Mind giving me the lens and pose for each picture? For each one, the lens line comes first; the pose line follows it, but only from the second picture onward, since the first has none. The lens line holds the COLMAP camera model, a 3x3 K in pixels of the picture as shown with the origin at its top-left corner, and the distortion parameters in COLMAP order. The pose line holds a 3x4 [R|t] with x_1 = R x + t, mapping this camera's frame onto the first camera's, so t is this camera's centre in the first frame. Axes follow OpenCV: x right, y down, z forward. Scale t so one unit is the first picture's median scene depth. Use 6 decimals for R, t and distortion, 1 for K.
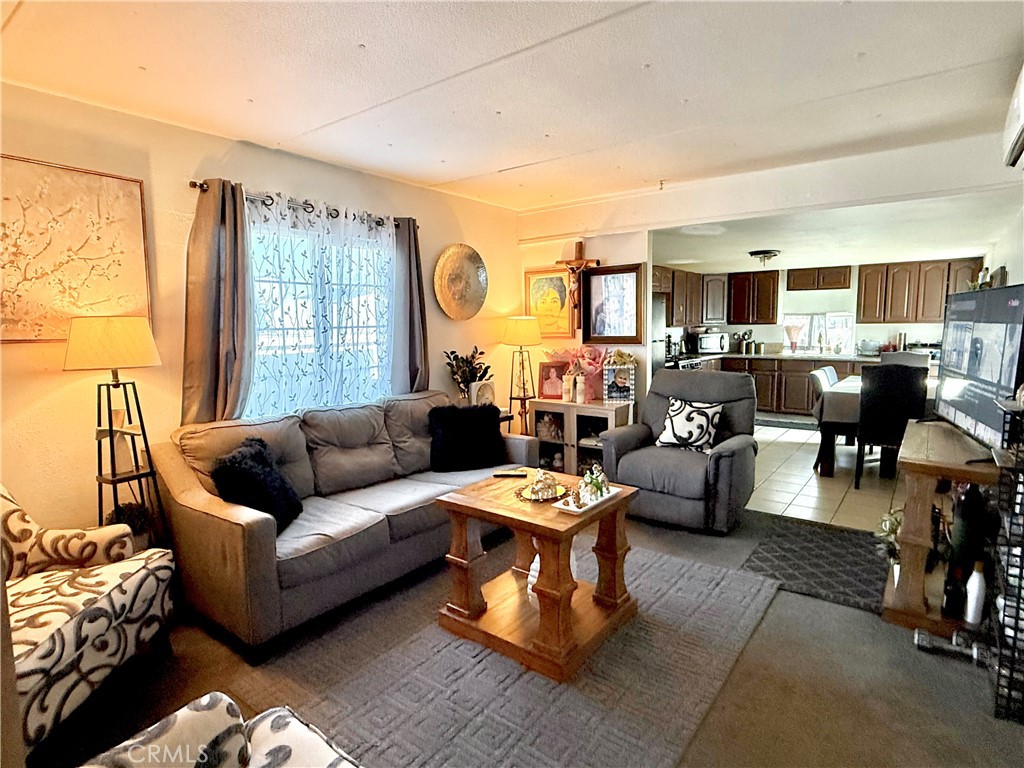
lens RADIAL K [[549.2, 0, 491.5], [0, 549.2, 385.7], [0, 0, 1]] dist [0.003436, 0.001070]
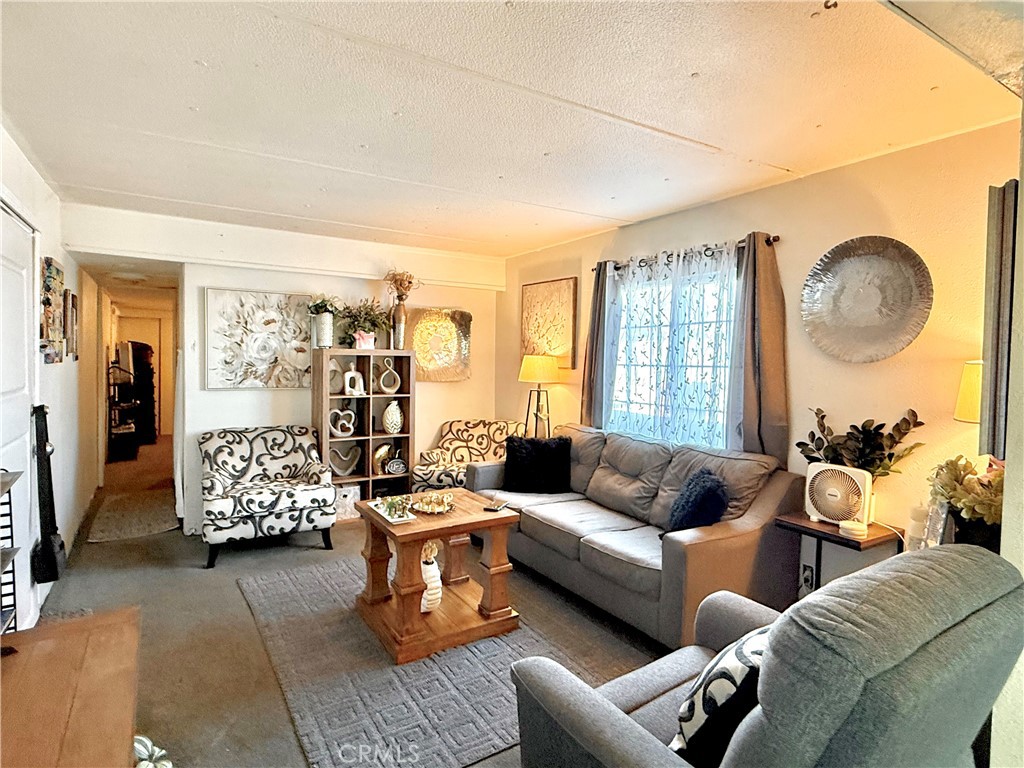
lens RADIAL K [[549.2, 0, 505.0], [0, 549.2, 383.6], [0, 0, 1]] dist [0.003436, 0.001070]
pose [[-0.323302, 0.041700, -0.945376, 0.950166], [-0.123742, 0.988587, 0.085923, -0.146367], [0.938170, 0.144762, -0.314453, 1.231627]]
